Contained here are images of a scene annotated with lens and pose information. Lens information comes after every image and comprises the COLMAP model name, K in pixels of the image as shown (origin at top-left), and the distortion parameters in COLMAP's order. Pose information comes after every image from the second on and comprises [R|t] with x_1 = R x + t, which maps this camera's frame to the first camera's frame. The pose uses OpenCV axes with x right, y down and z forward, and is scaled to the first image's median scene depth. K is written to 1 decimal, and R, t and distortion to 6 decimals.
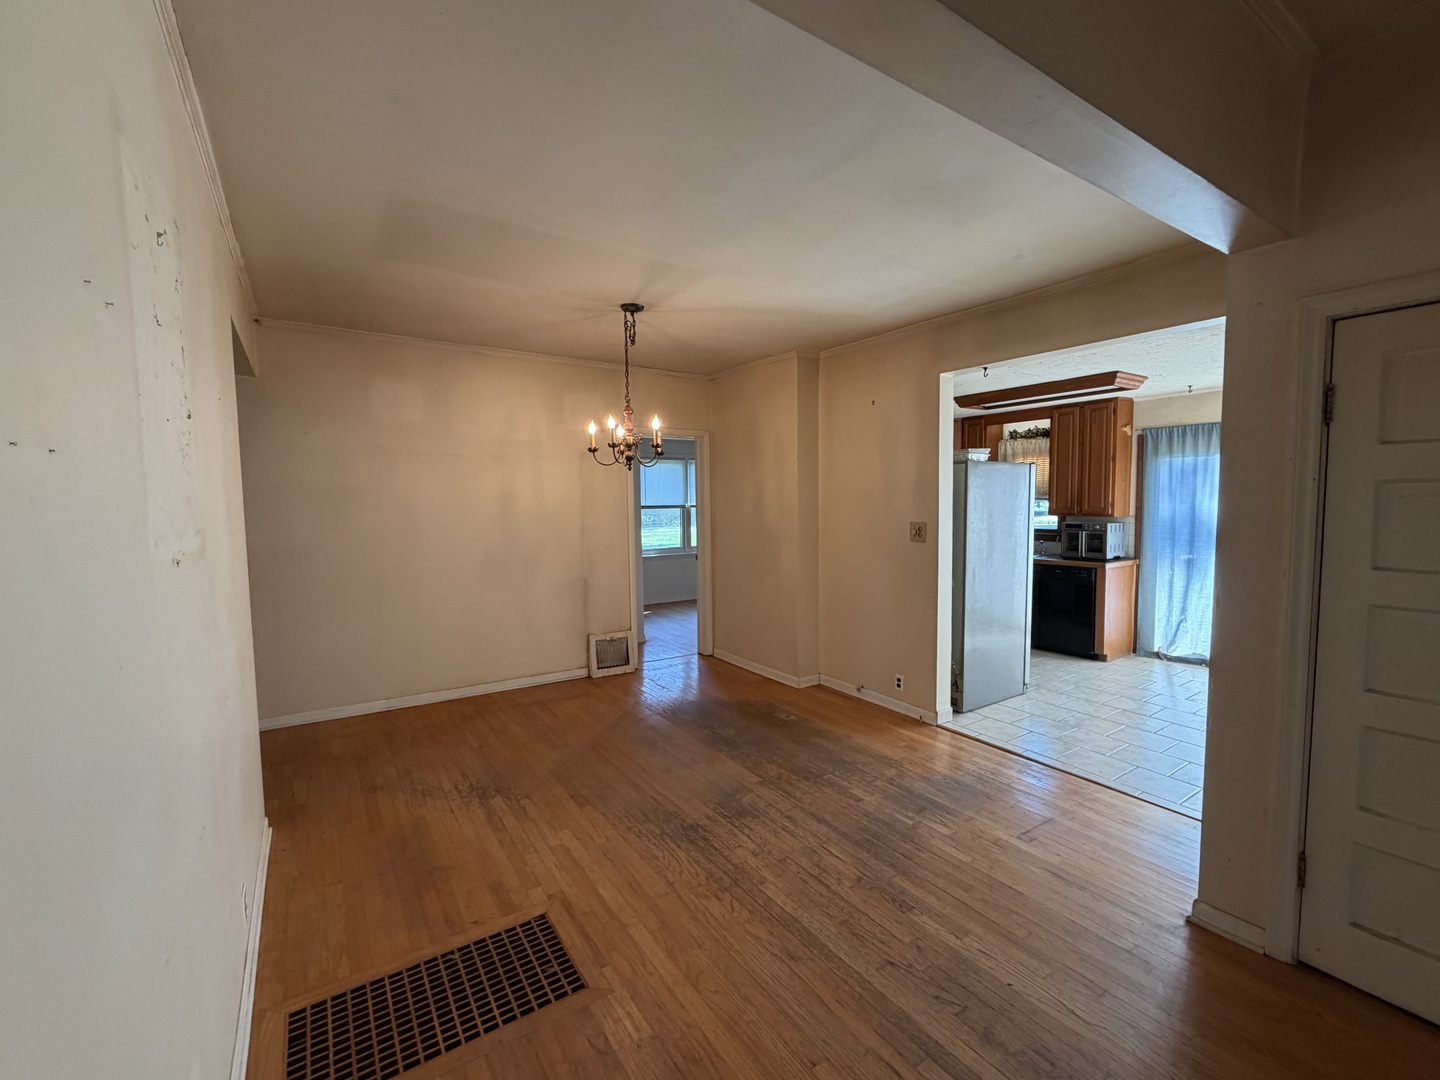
lens RADIAL K [[616.6, 0, 714.9], [0, 616.6, 542.1], [0, 0, 1]] dist [-0.003027, -0.000476]
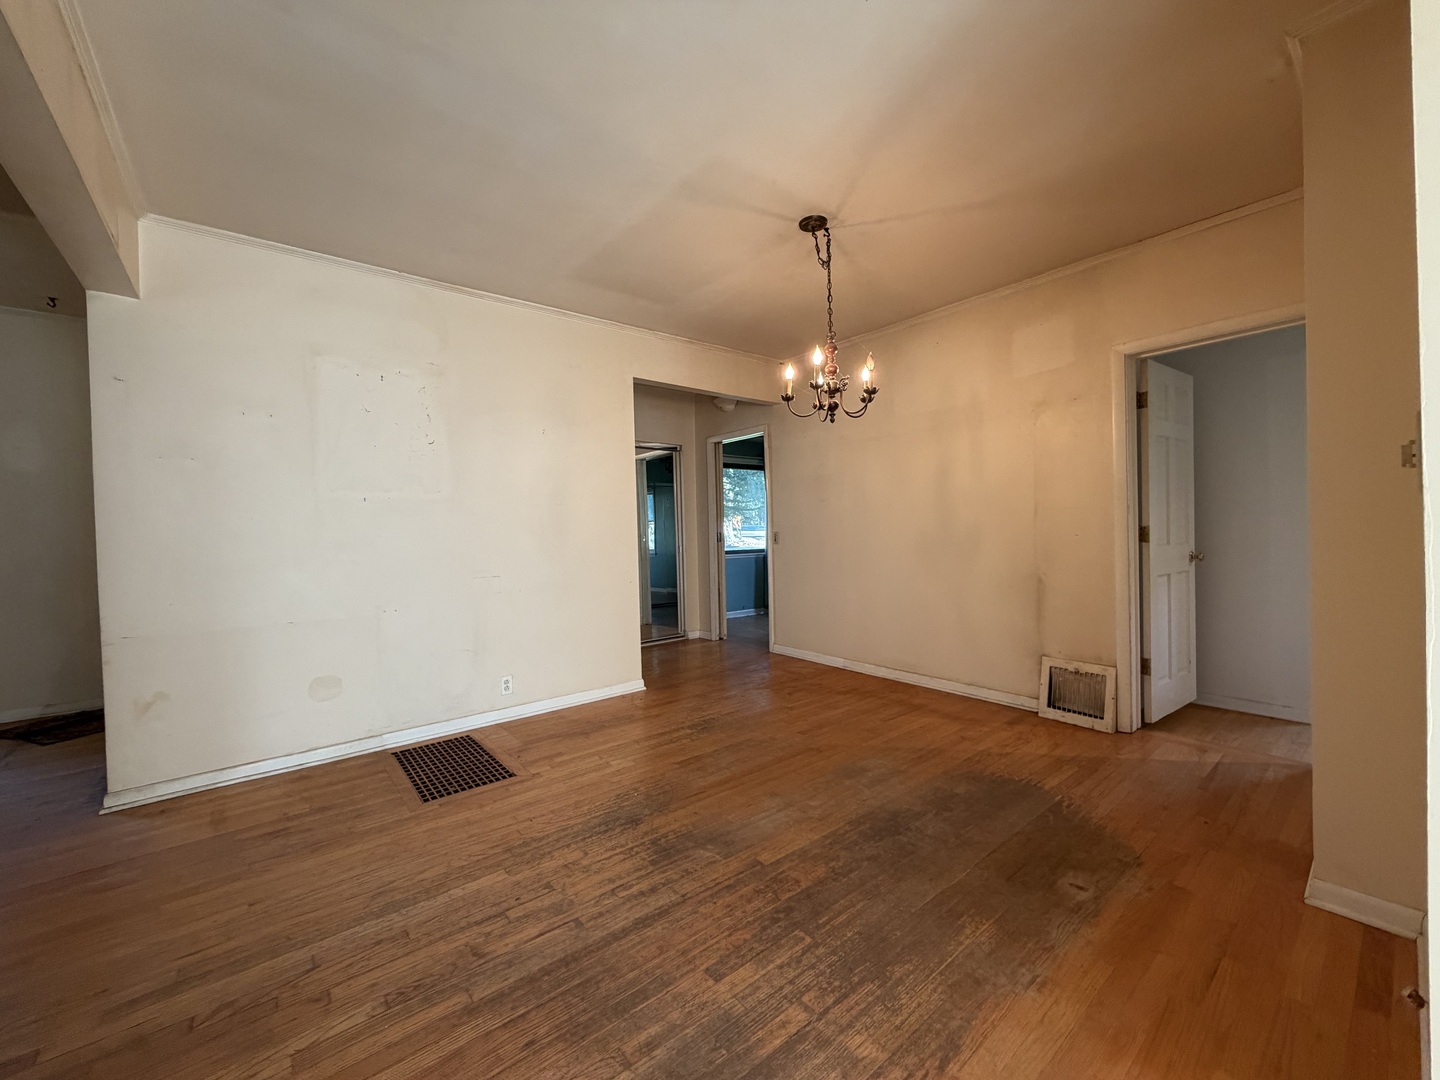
lens RADIAL K [[570.5, 0, 715.7], [0, 570.5, 544.0], [0, 0, 1]] dist [0.000733, -0.000106]
pose [[0.093778, 0.030327, -0.995131, 0.762916], [-0.046439, 0.998581, 0.026056, 0.039241], [0.994510, 0.043770, 0.095053, 1.007097]]
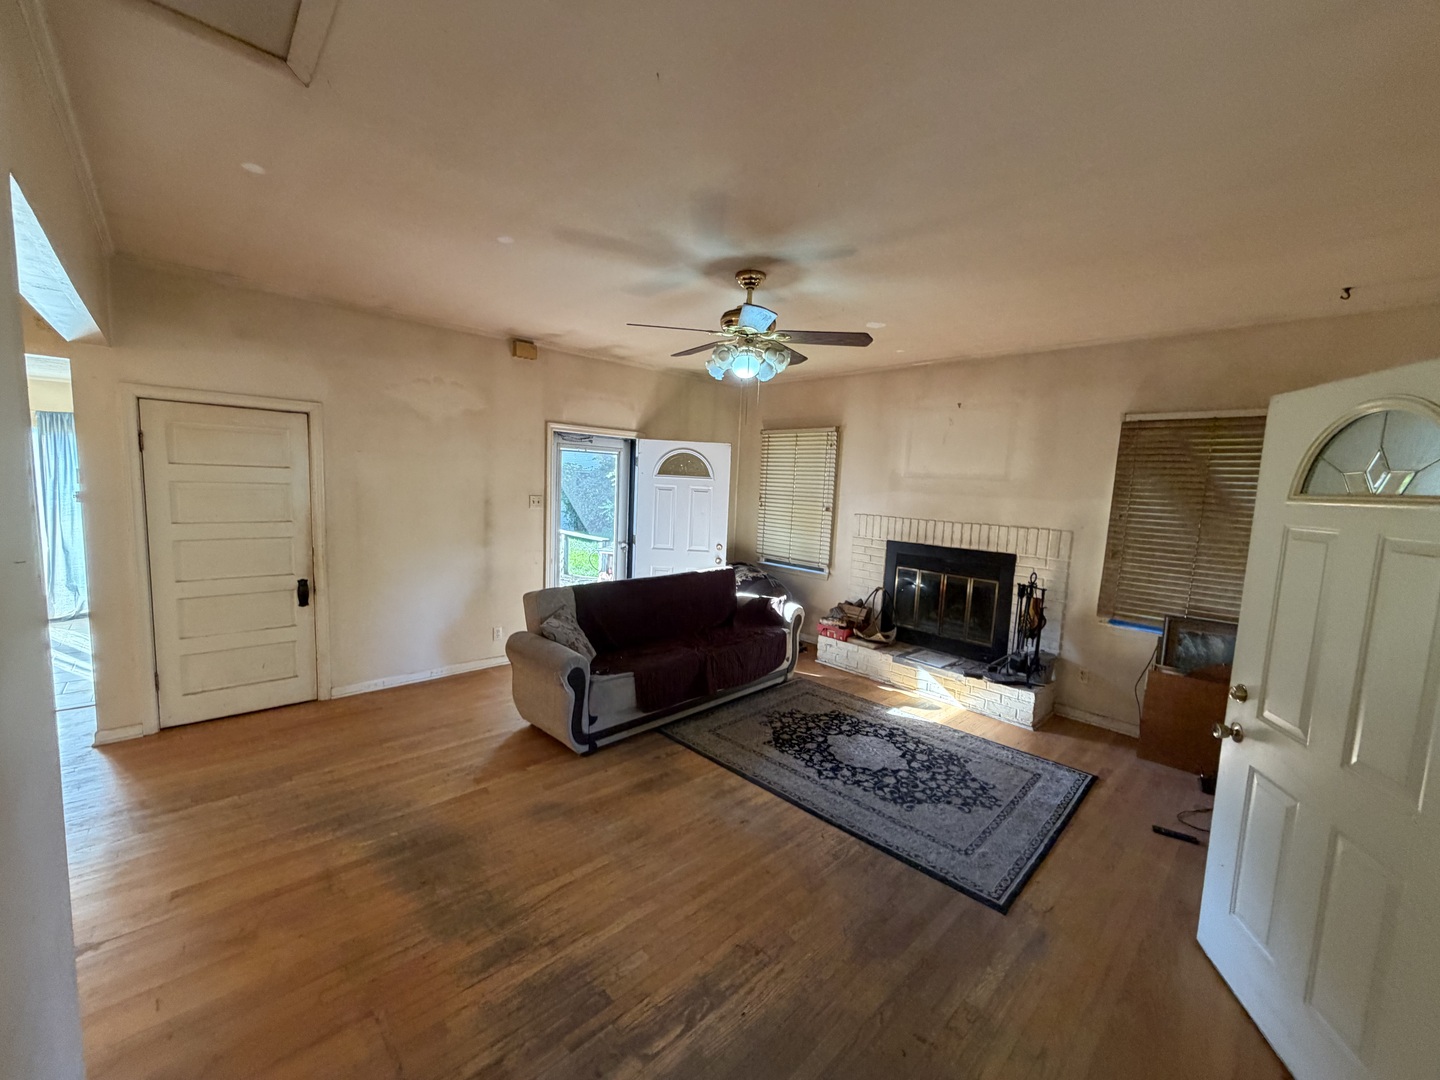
lens RADIAL K [[570.5, 0, 720.1], [0, 570.5, 541.6], [0, 0, 1]] dist [0.000733, -0.000106]
pose [[-0.196660, -0.088806, 0.976442, -0.652929], [0.035414, 0.994596, 0.097589, -0.010515], [-0.979832, 0.053772, -0.192452, -0.244892]]
